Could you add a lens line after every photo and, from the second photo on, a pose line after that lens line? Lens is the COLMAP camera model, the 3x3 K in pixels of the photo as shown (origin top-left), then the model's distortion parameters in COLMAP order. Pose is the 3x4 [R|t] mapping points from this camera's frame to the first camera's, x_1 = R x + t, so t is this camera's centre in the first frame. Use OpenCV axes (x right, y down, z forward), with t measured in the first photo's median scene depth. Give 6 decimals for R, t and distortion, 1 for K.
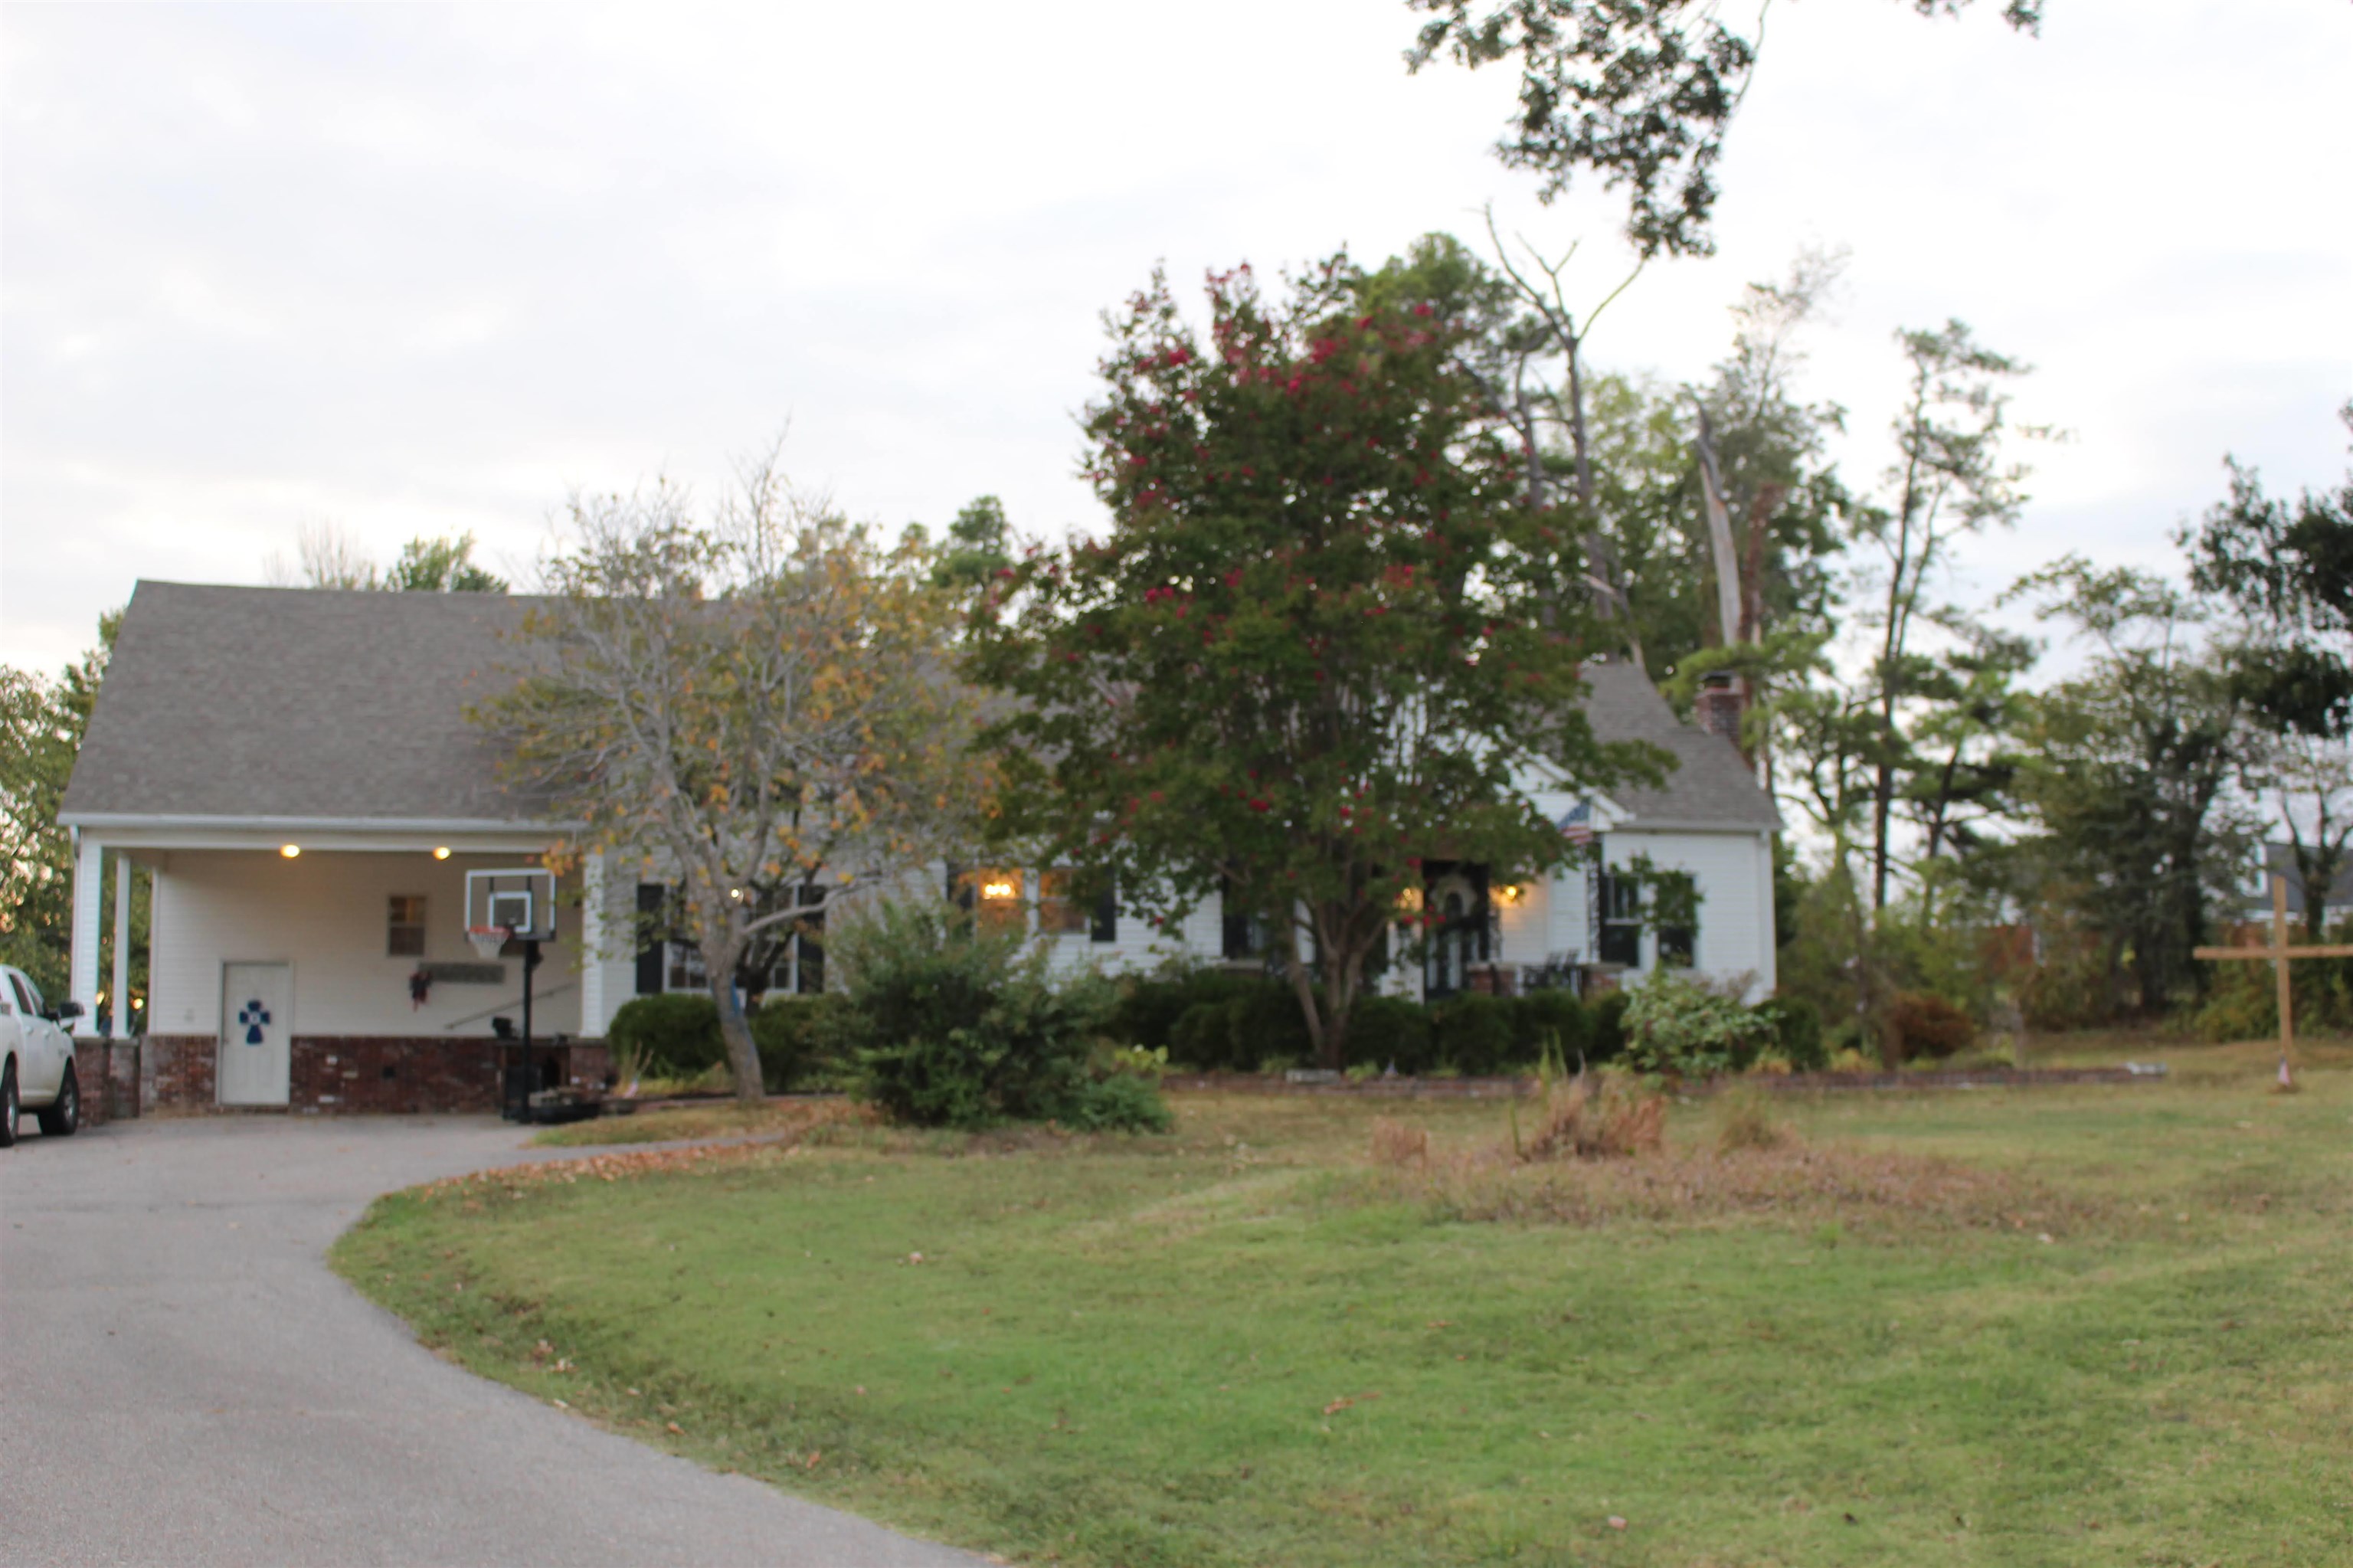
lens RADIAL K [[1837.3, 0, 1176.5], [0, 1837.3, 784.0], [0, 0, 1]] dist [-0.001056, -0.001674]
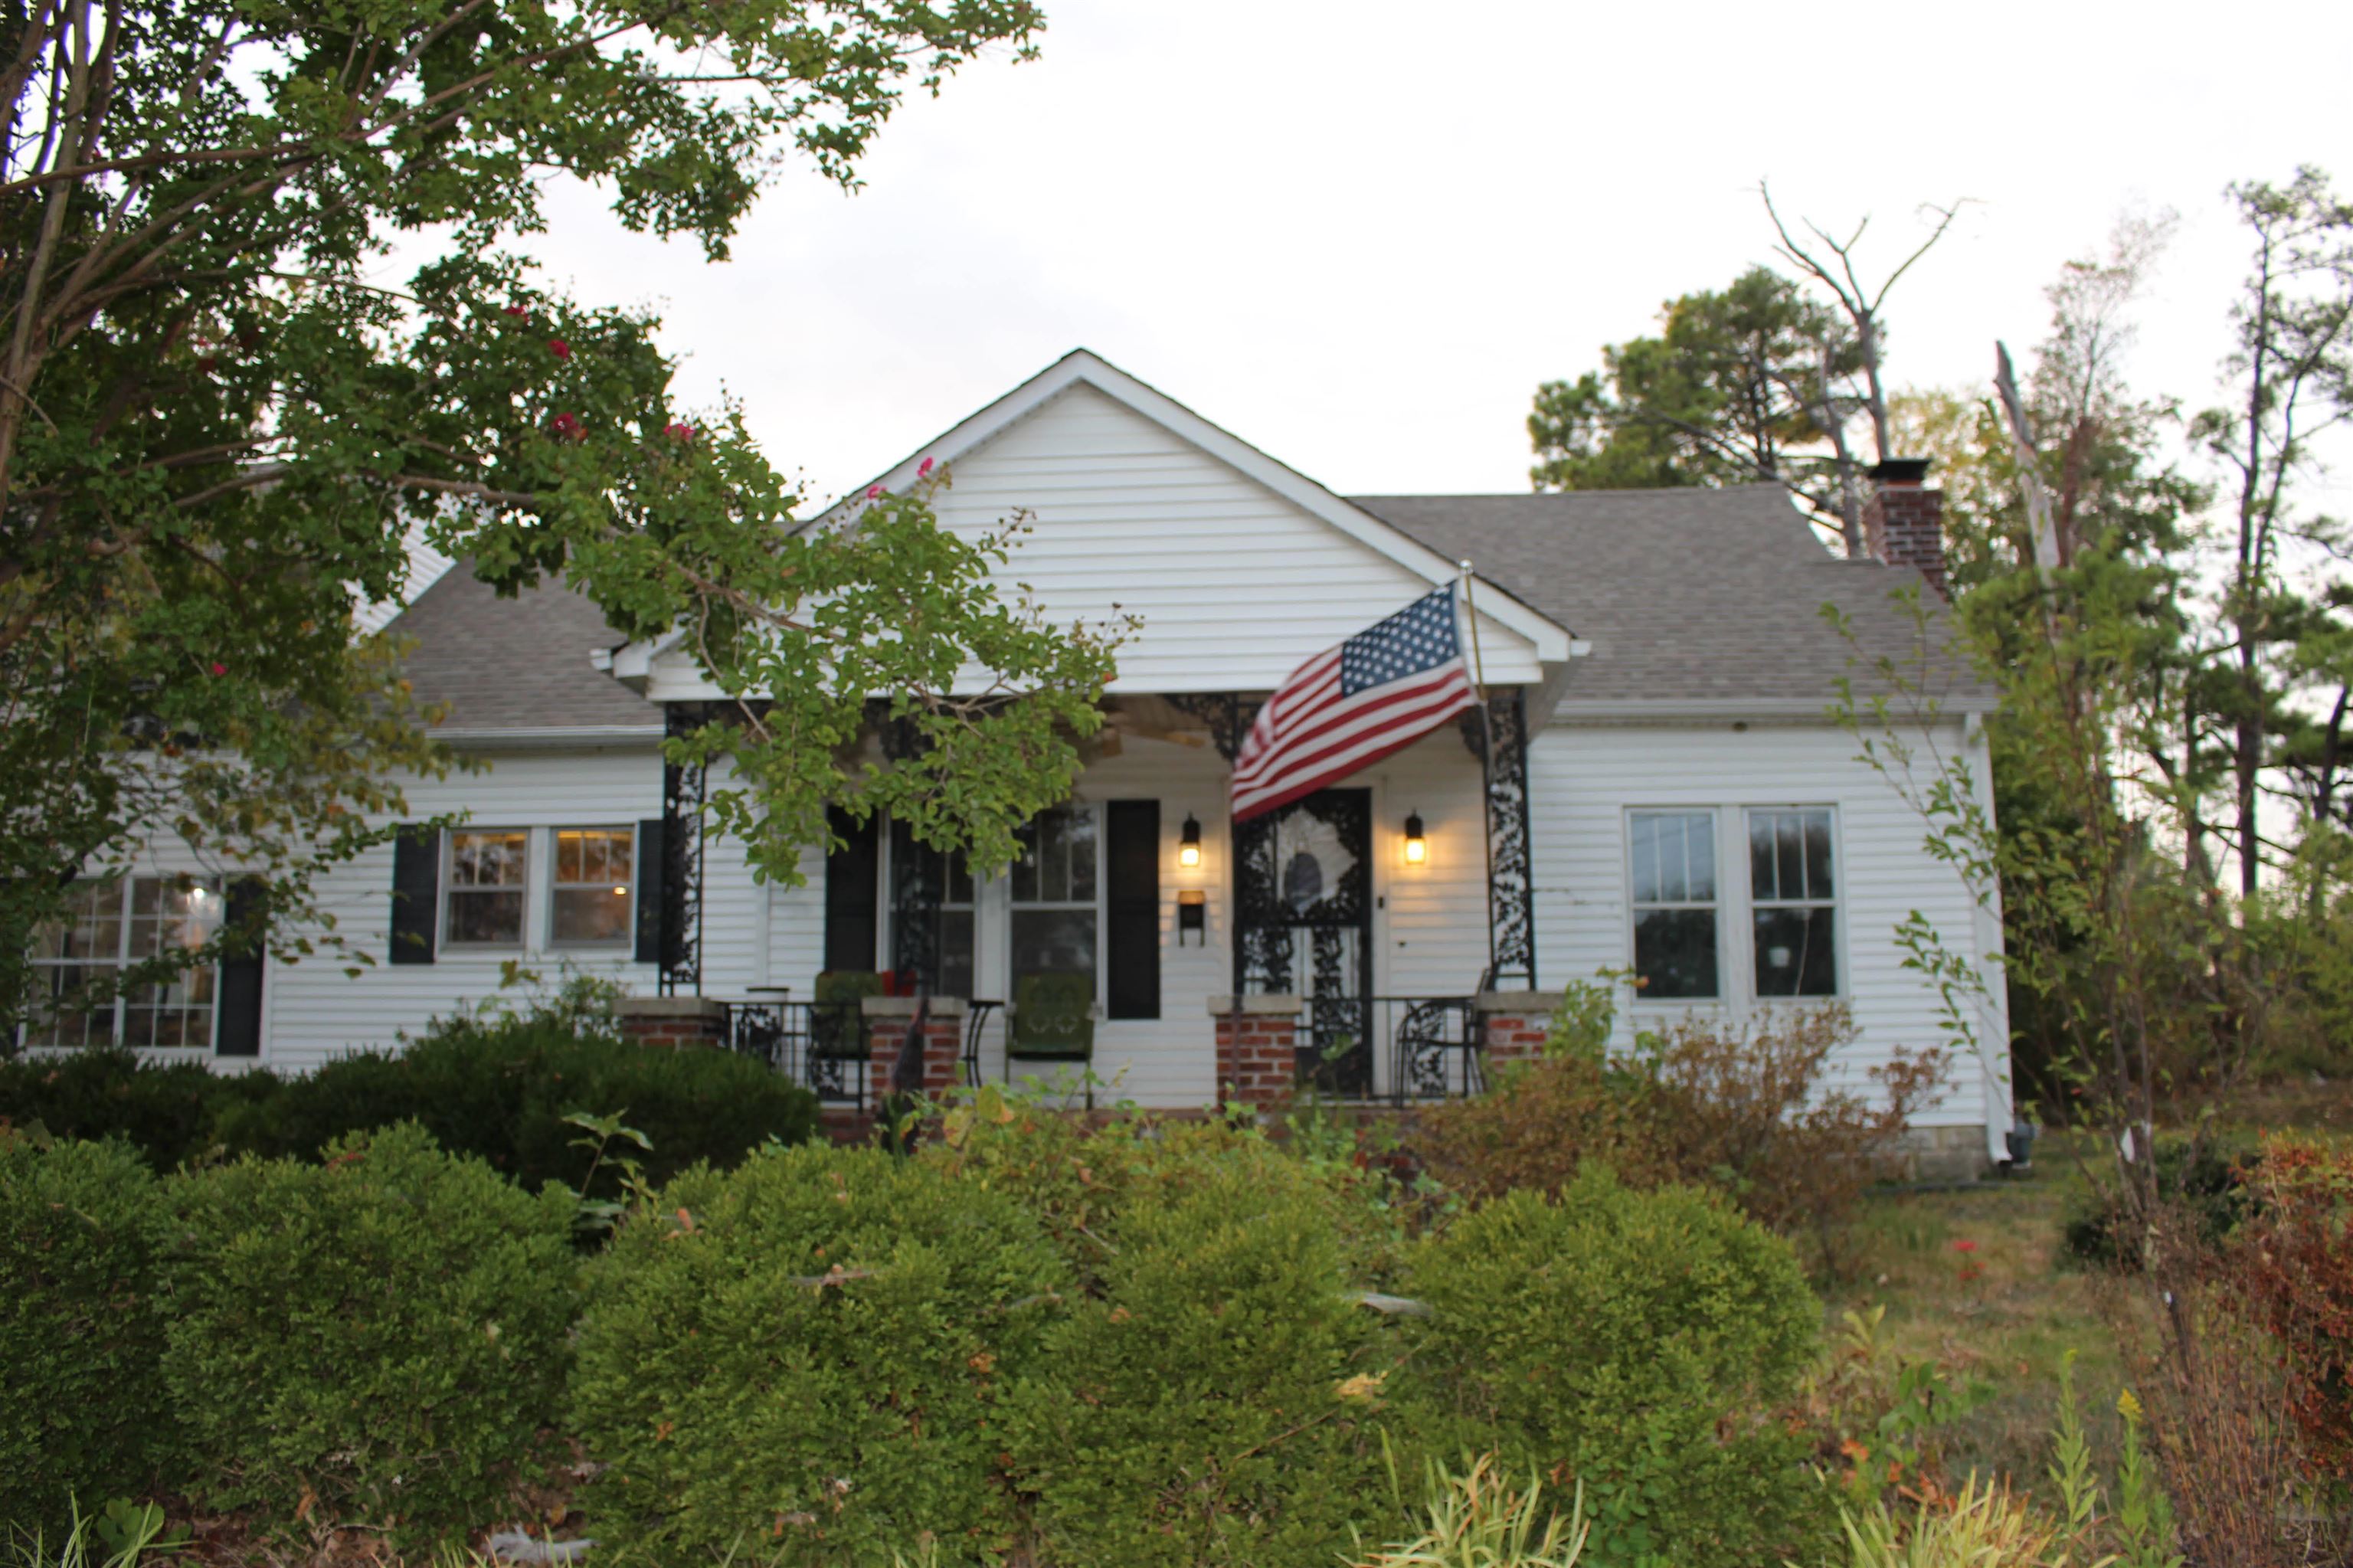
lens RADIAL K [[1713.1, 0, 1176.5], [0, 1713.1, 784.0], [0, 0, 1]] dist [-0.113846, 0.073392]
pose [[0.977453, -0.042045, -0.206925, 0.076841], [0.036767, 0.998895, -0.029286, 0.019248], [0.207928, 0.021018, 0.977918, 0.197041]]
